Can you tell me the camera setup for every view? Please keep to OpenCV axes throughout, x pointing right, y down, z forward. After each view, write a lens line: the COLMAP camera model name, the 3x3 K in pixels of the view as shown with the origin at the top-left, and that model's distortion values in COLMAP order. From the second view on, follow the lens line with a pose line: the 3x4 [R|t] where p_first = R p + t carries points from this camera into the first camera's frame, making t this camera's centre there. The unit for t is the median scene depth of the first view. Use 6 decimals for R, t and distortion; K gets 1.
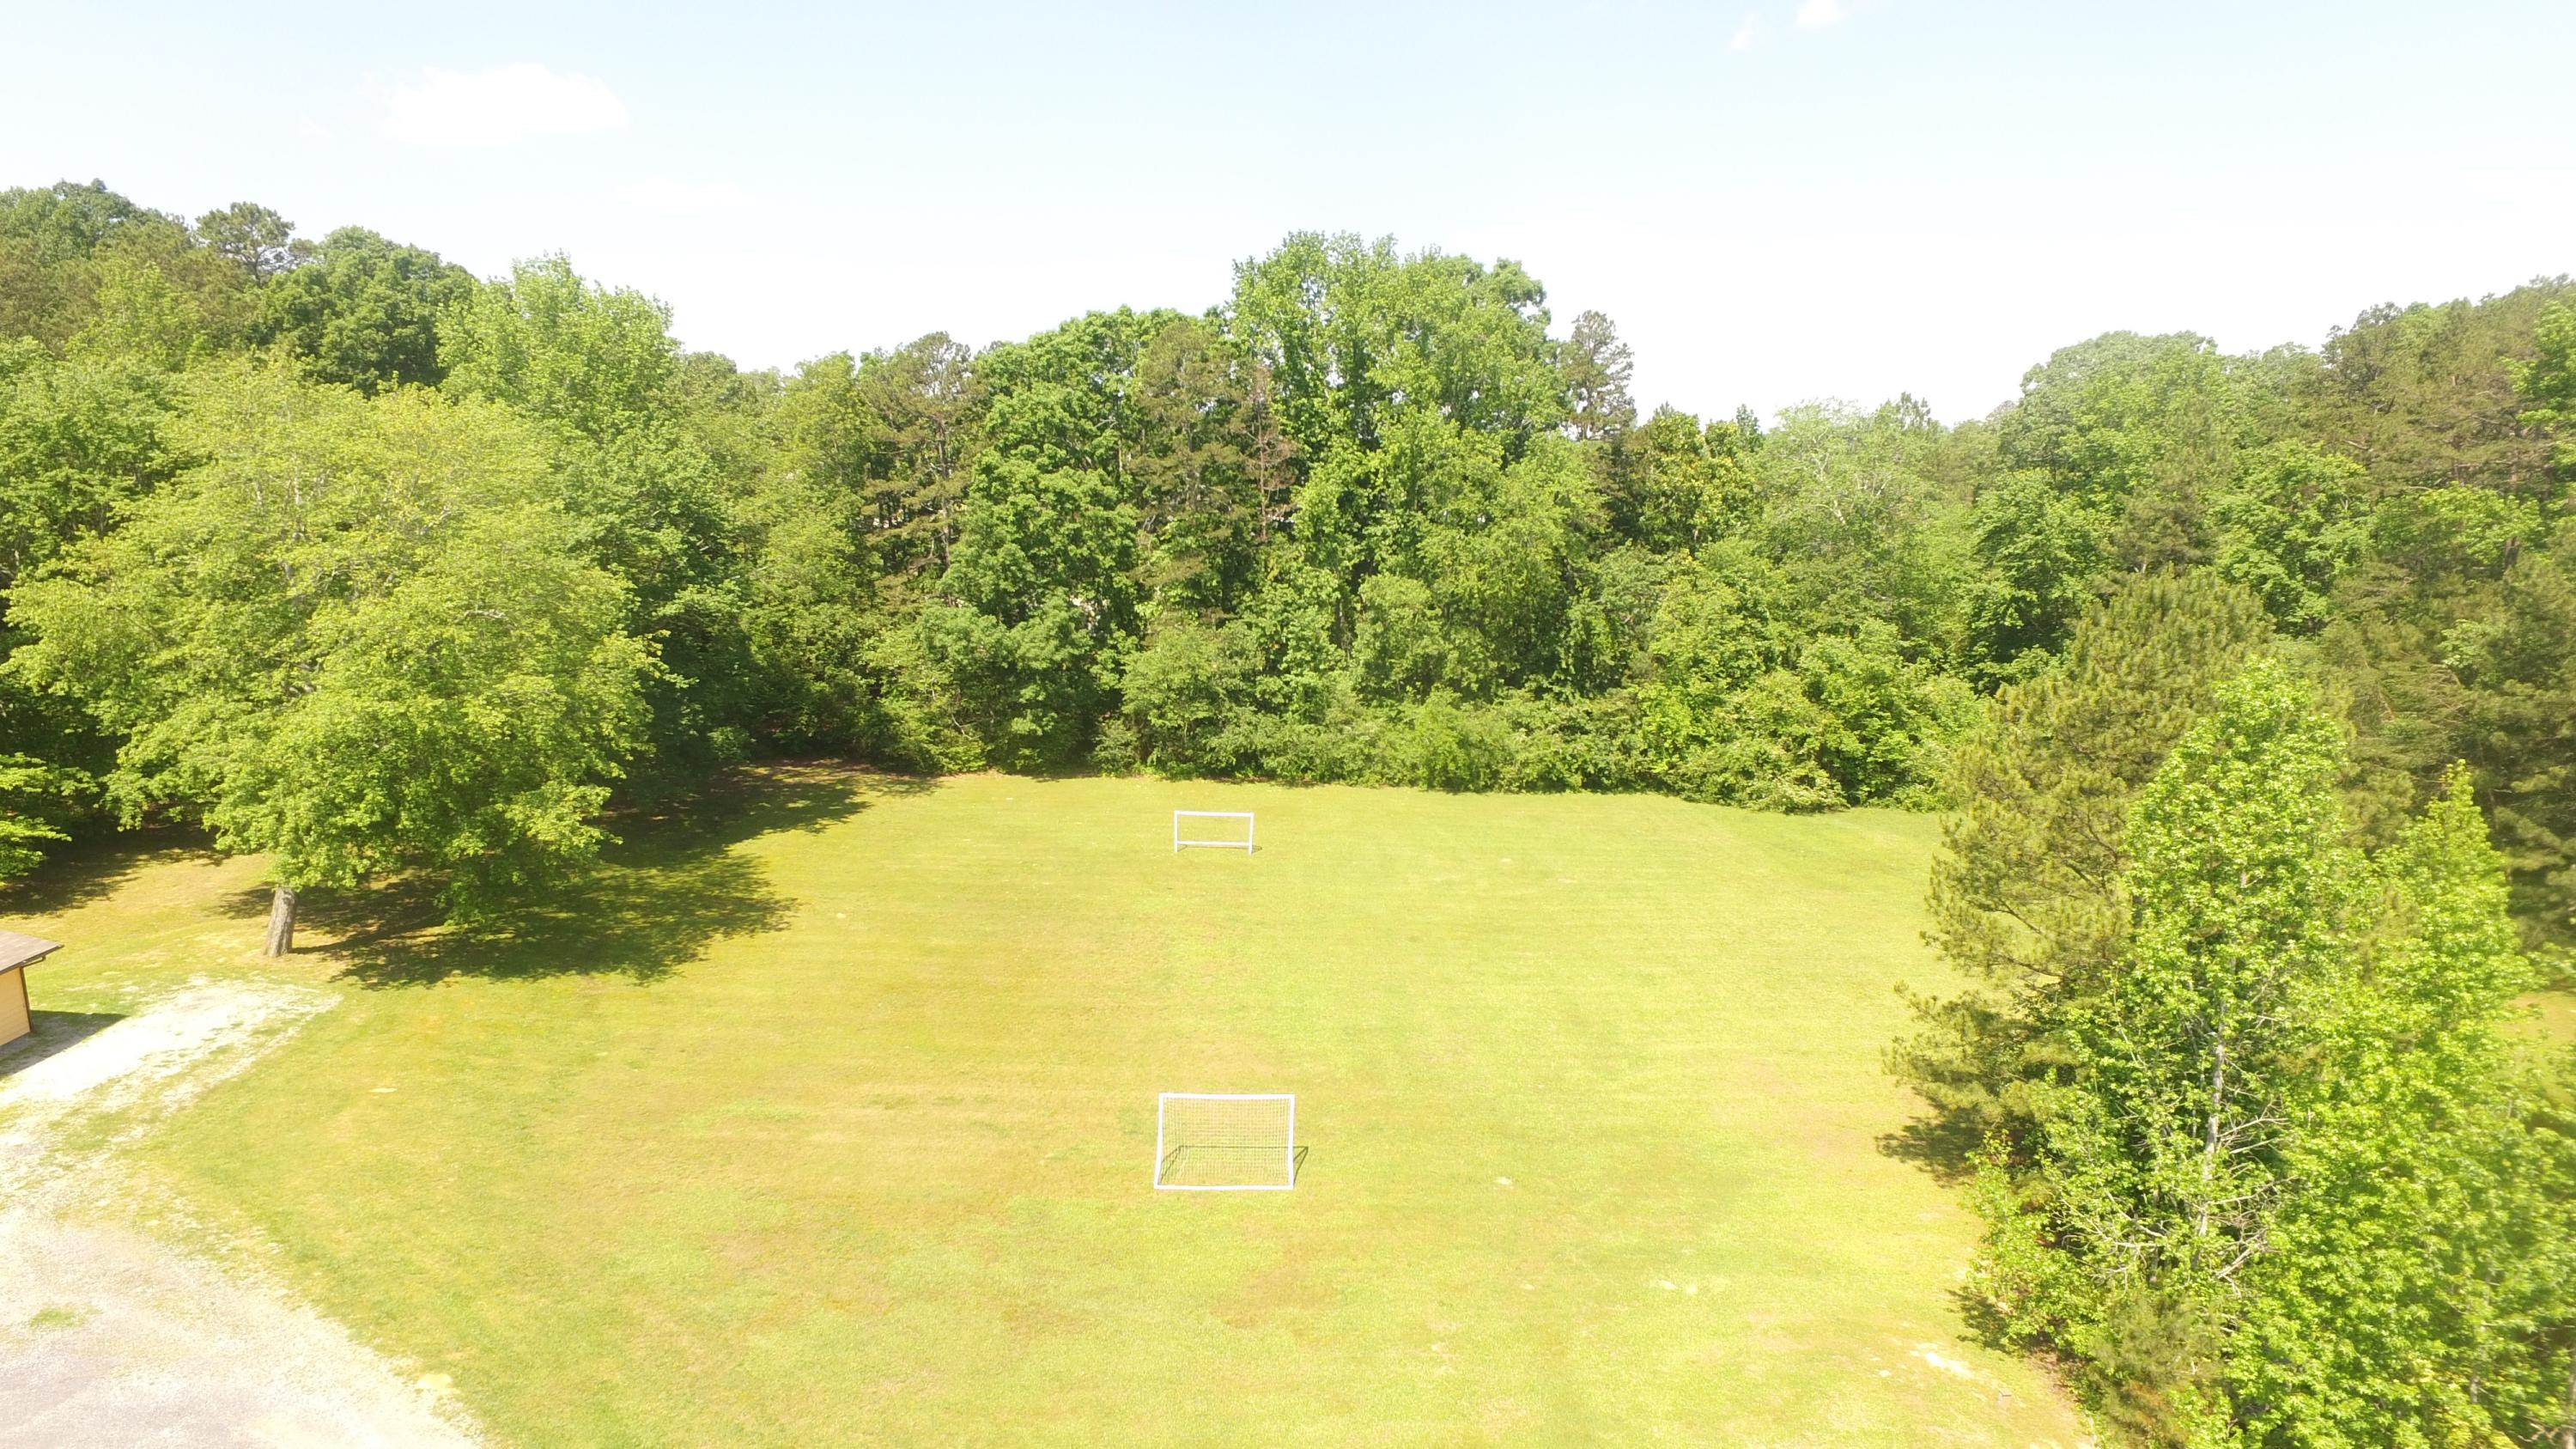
lens RADIAL K [[1498.2, 0, 1289.6], [0, 1498.2, 731.2], [0, 0, 1]] dist [-0.011478, 0.013448]
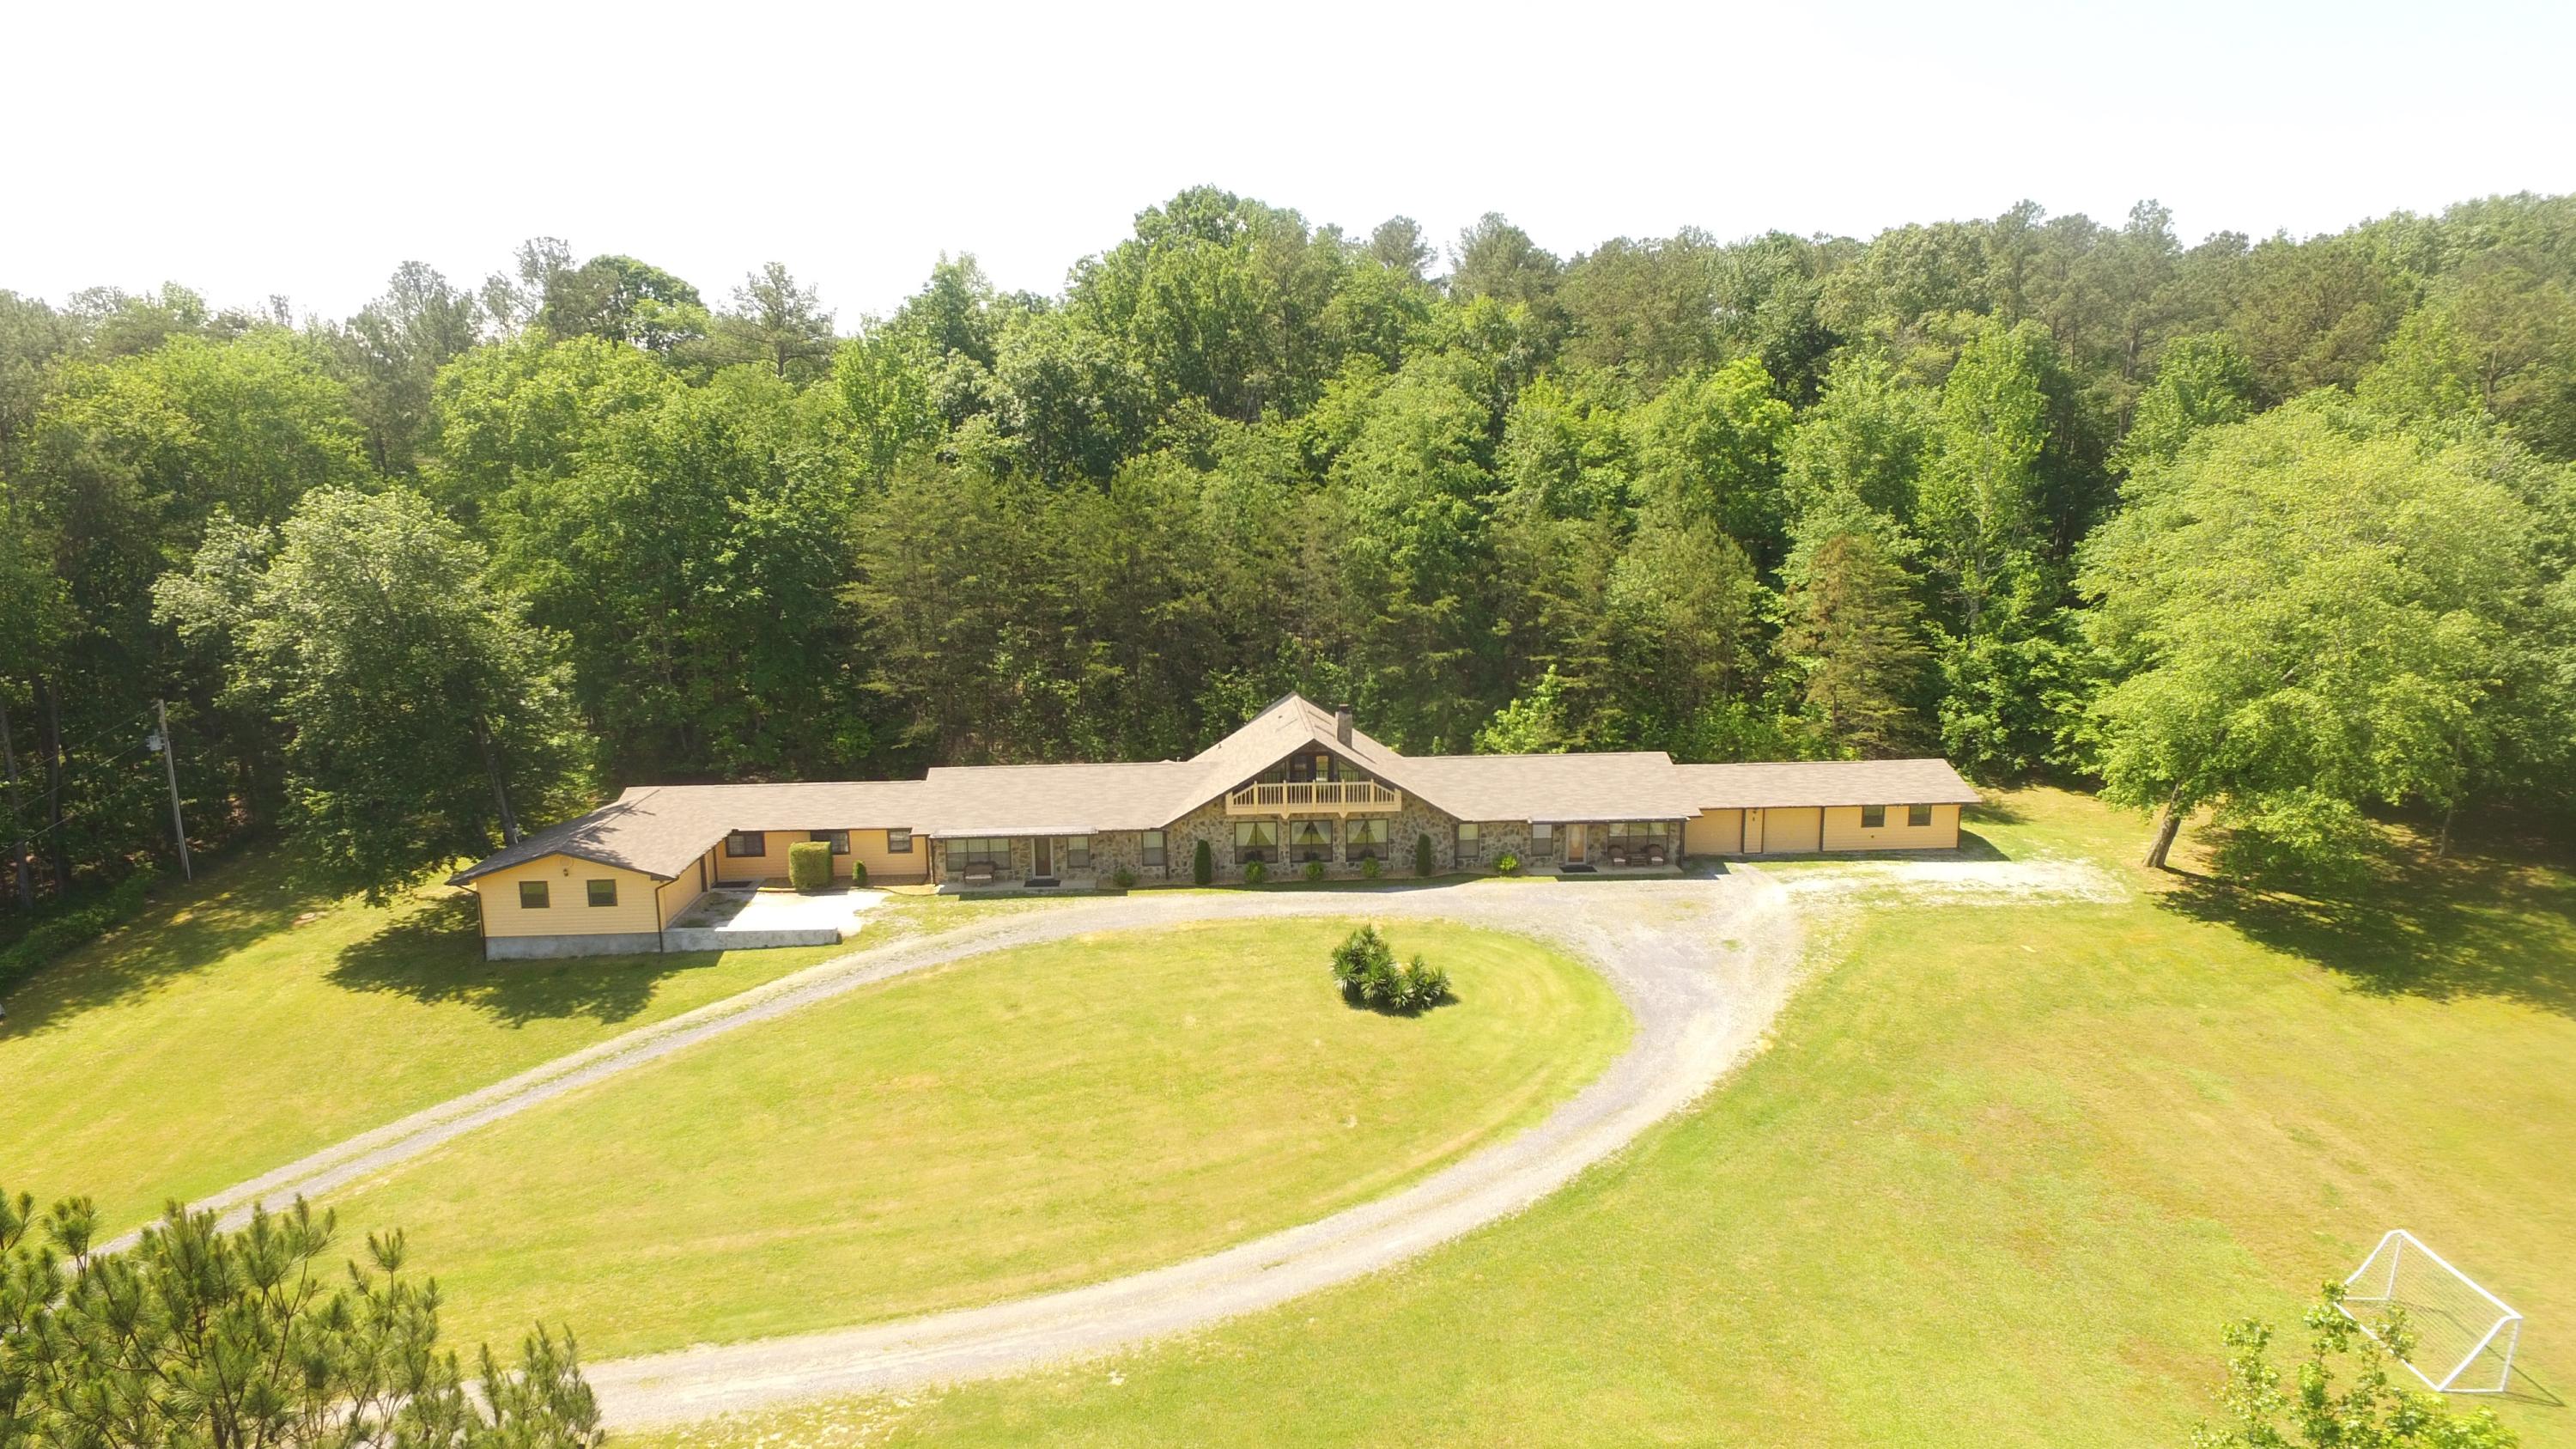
lens RADIAL K [[1498.2, 0, 1289.6], [0, 1498.2, 731.2], [0, 0, 1]] dist [-0.011478, 0.013448]
pose [[-0.025523, 0.193581, -0.980752, 0.374969], [-0.165103, 0.966783, 0.195120, -0.059586], [0.985946, 0.166905, 0.007286, 0.123658]]
